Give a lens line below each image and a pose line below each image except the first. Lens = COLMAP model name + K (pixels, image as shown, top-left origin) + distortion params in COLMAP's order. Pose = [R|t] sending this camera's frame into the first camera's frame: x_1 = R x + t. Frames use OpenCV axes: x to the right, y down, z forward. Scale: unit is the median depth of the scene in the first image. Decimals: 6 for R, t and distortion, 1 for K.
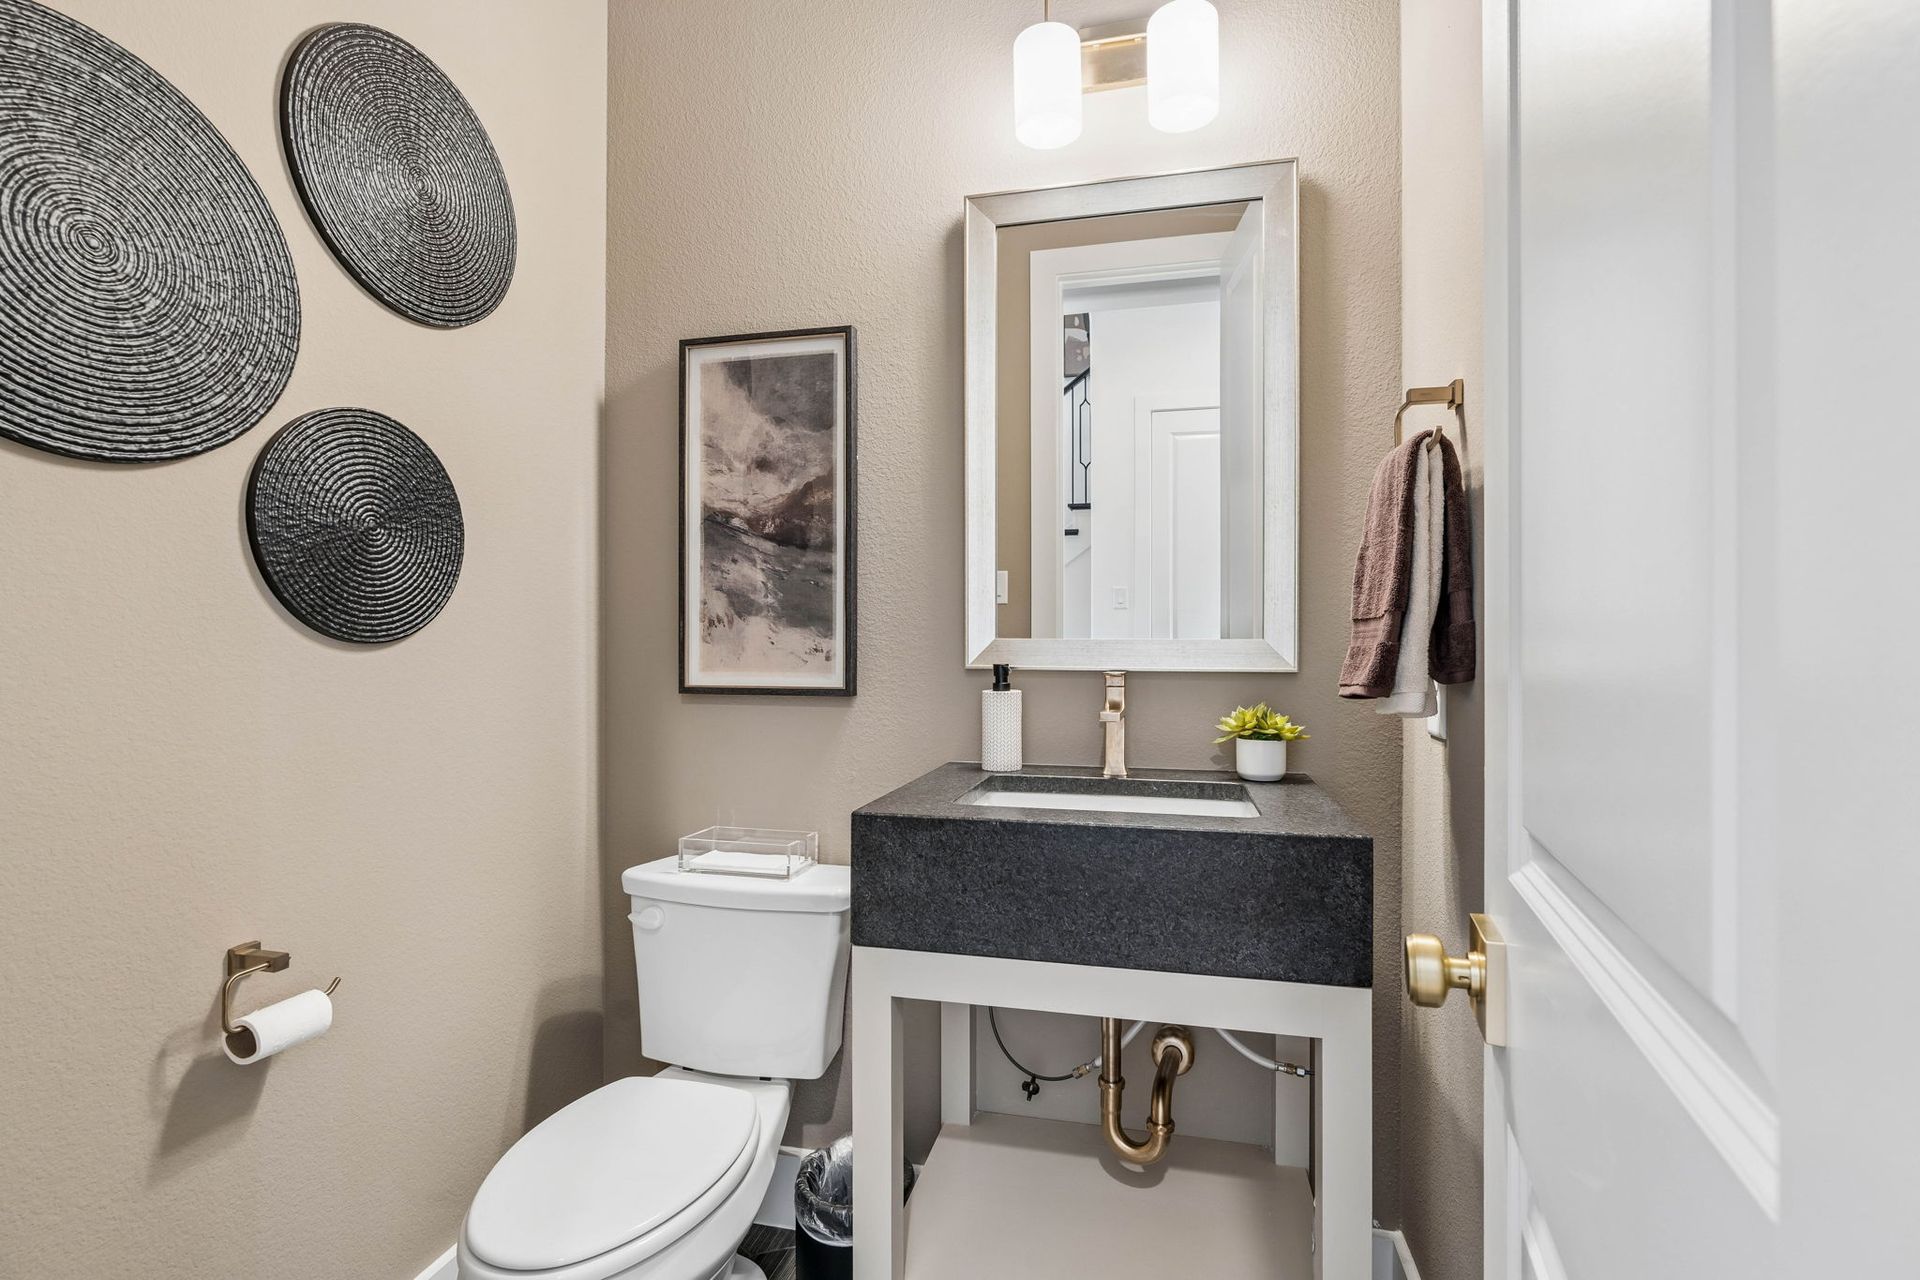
lens RADIAL K [[861.2, 0, 968.1], [0, 861.2, 642.1], [0, 0, 1]] dist [-0.012473, 0.002388]
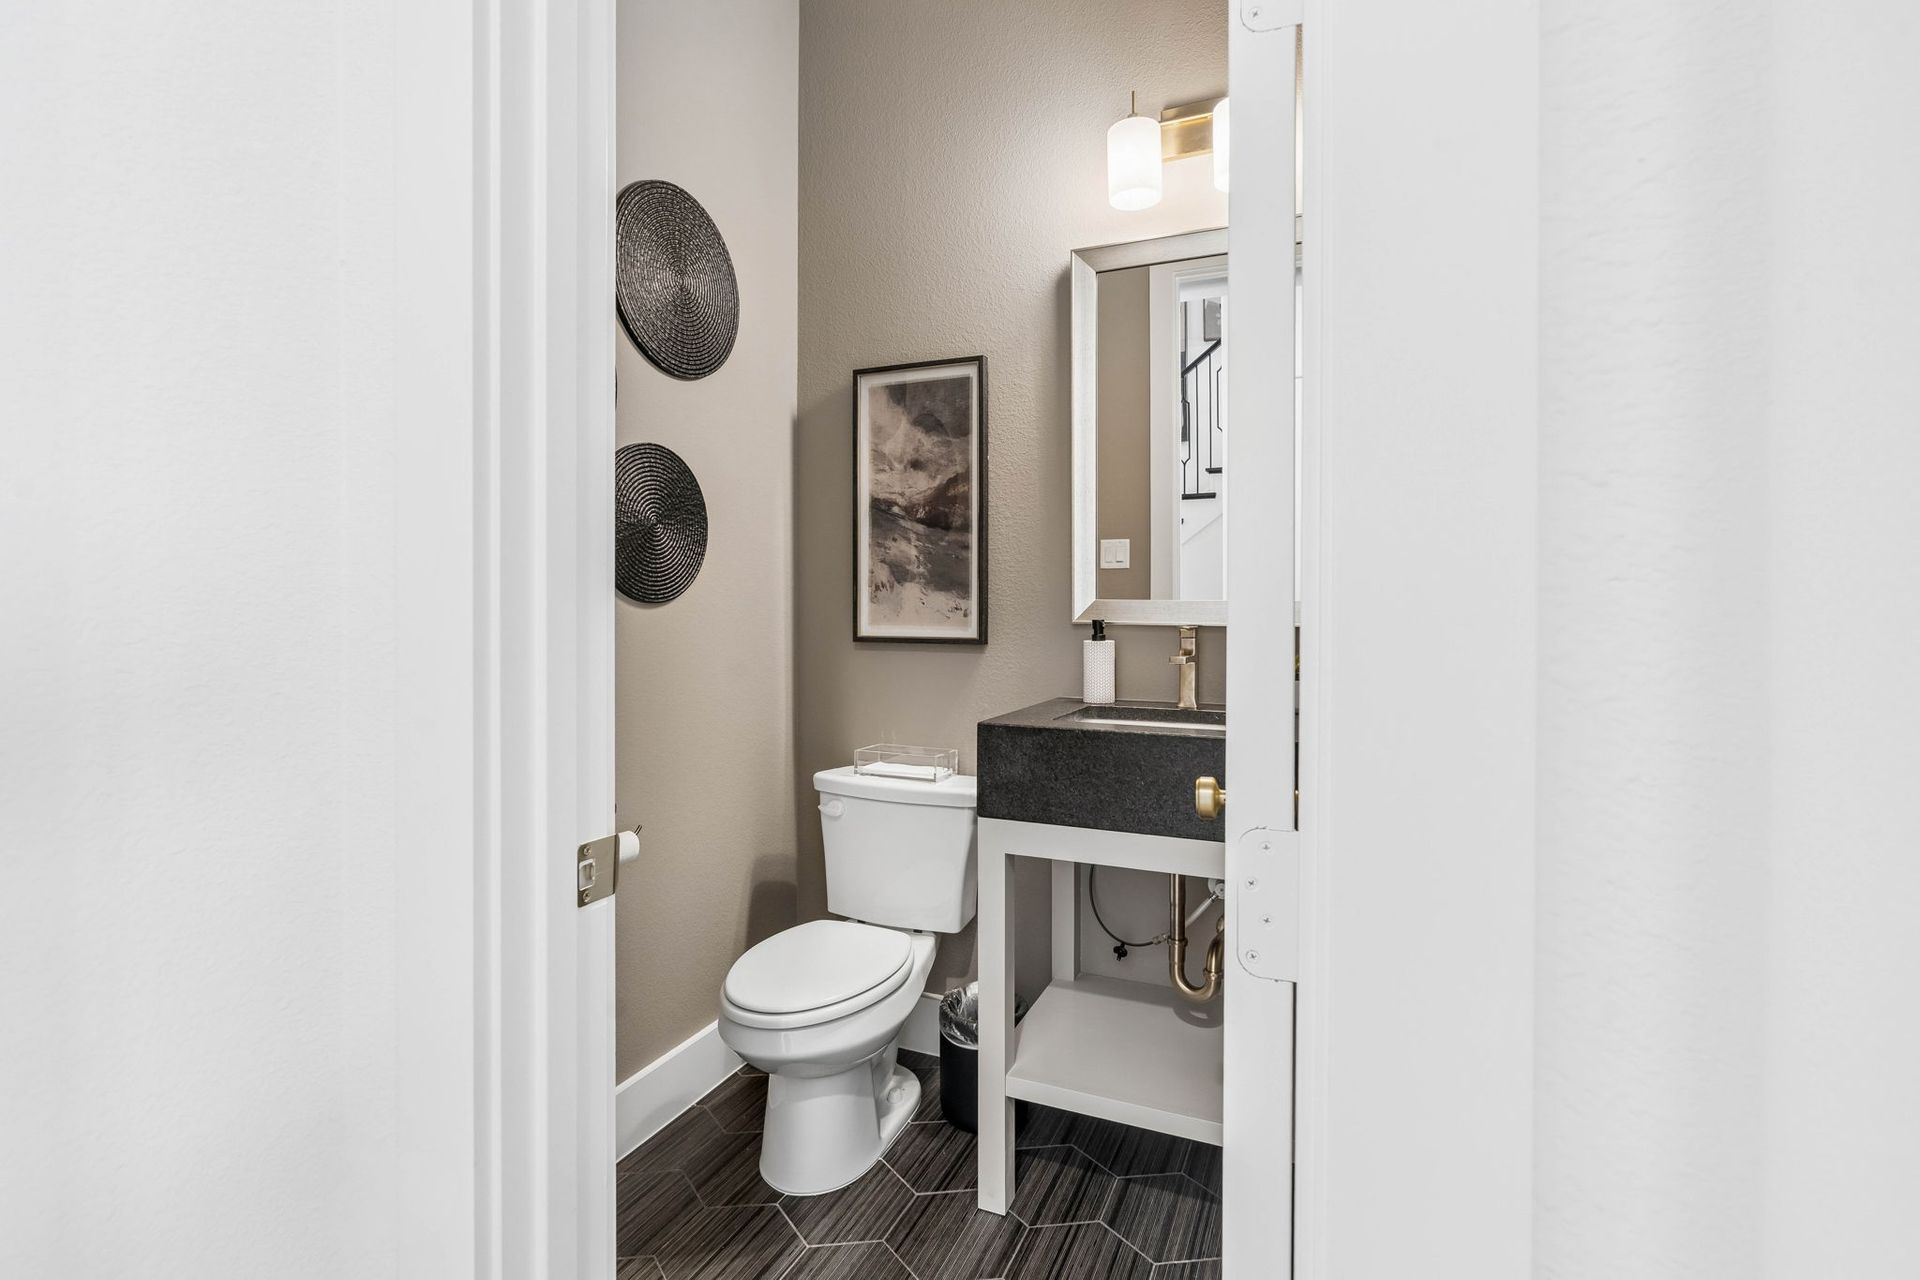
lens RADIAL K [[861.2, 0, 958.3], [0, 861.2, 627.8], [0, 0, 1]] dist [-0.012473, 0.002388]
pose [[0.983038, 0.005758, -0.183313, 0.067412], [-0.000551, 0.999595, 0.028445, 0.001268], [0.183402, -0.027862, 0.982643, -0.286855]]
